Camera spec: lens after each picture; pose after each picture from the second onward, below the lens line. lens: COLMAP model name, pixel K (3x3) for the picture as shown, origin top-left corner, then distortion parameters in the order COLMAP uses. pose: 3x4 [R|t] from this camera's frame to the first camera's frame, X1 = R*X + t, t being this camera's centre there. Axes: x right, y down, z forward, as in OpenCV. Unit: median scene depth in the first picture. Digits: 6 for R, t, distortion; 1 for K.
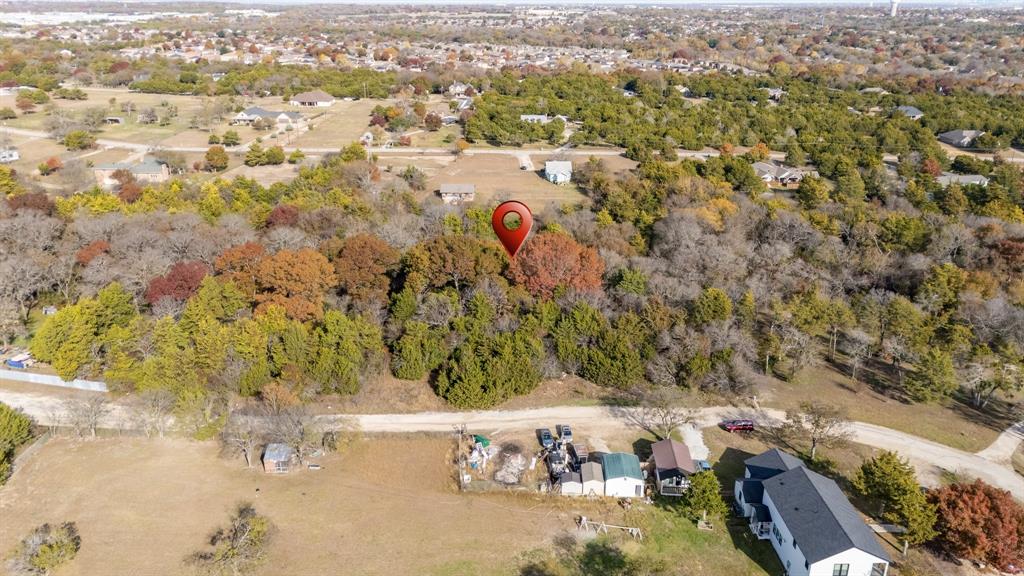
lens RADIAL K [[748.8, 0, 512.0], [0, 748.8, 288.0], [0, 0, 1]] dist [0.068047, -0.067799]
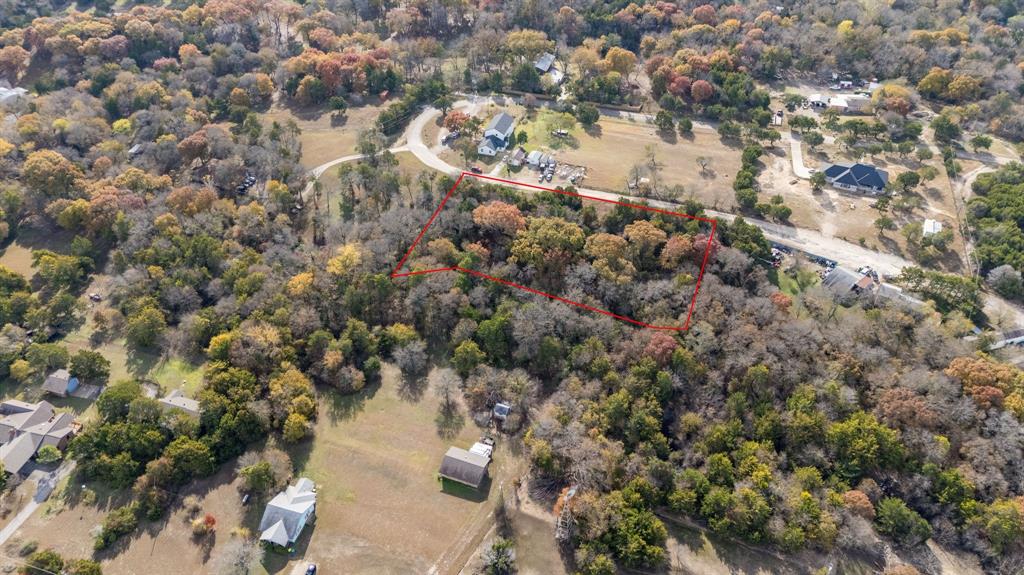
lens RADIAL K [[748.8, 0, 512.0], [0, 748.8, 287.5], [0, 0, 1]] dist [0.068047, -0.067799]
pose [[-0.939896, -0.236061, 0.246720, -0.524805], [0.107864, 0.480288, 0.870453, -1.746483], [-0.323977, 0.844748, -0.425958, 2.239140]]
